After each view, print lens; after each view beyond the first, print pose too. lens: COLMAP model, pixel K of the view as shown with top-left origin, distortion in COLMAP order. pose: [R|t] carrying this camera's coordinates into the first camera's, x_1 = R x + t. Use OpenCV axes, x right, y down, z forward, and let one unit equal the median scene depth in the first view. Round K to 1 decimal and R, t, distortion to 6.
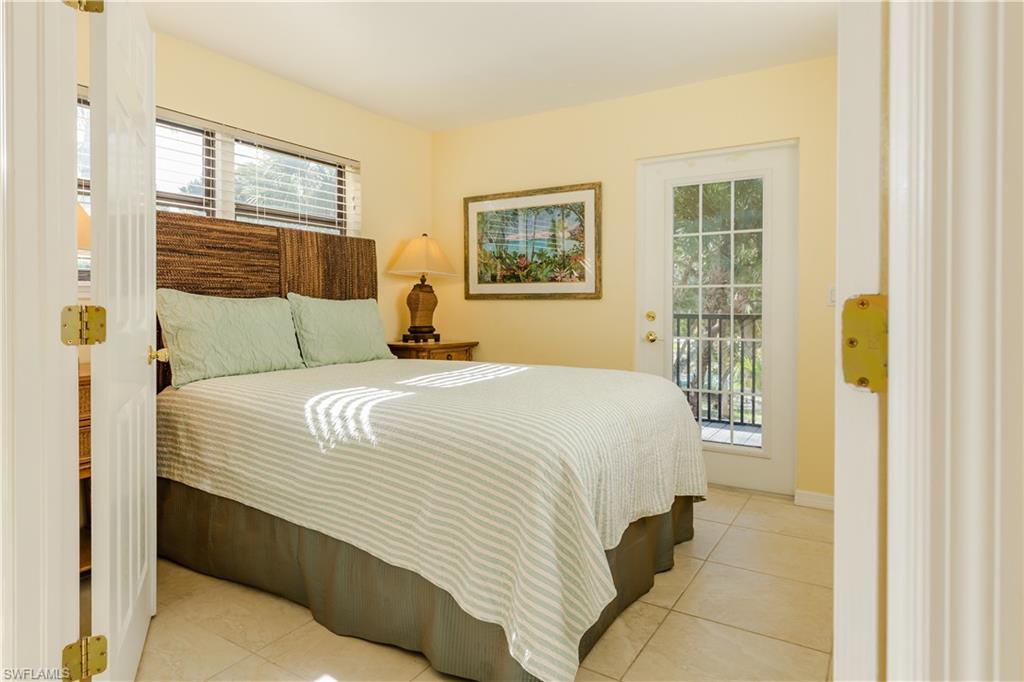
lens RADIAL K [[601.2, 0, 511.6], [0, 601.2, 324.7], [0, 0, 1]] dist [-0.001480, -0.000400]
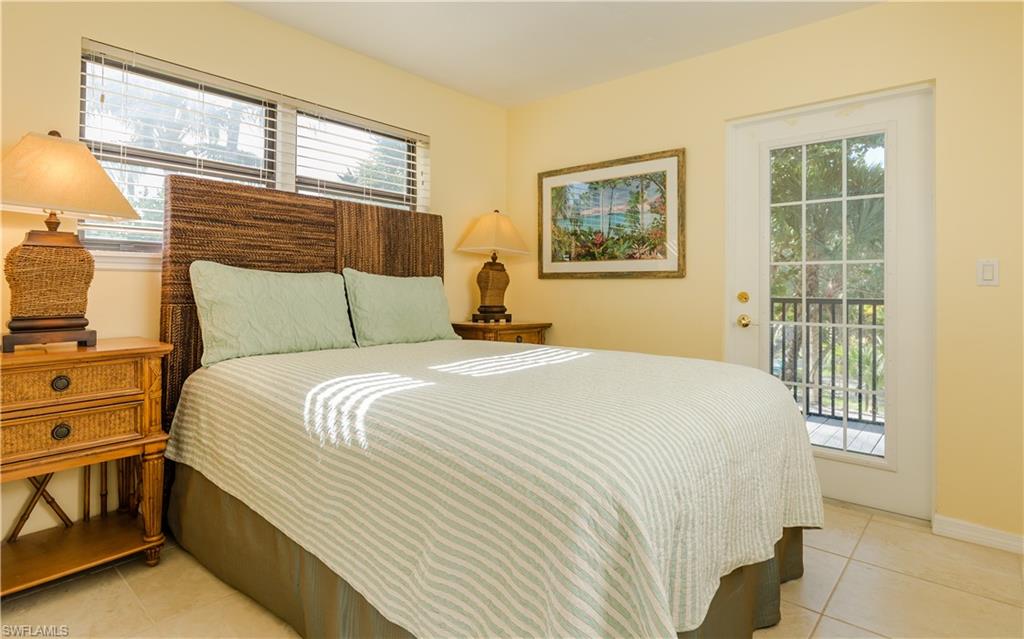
lens RADIAL K [[550.2, 0, 517.0], [0, 550.2, 287.7], [0, 0, 1]] dist [-0.003343, -0.000324]
pose [[0.988296, 0.007990, -0.152341, 0.030220], [-0.013559, 0.999276, -0.035549, 0.005324], [0.151947, 0.037199, 0.987688, 0.173185]]
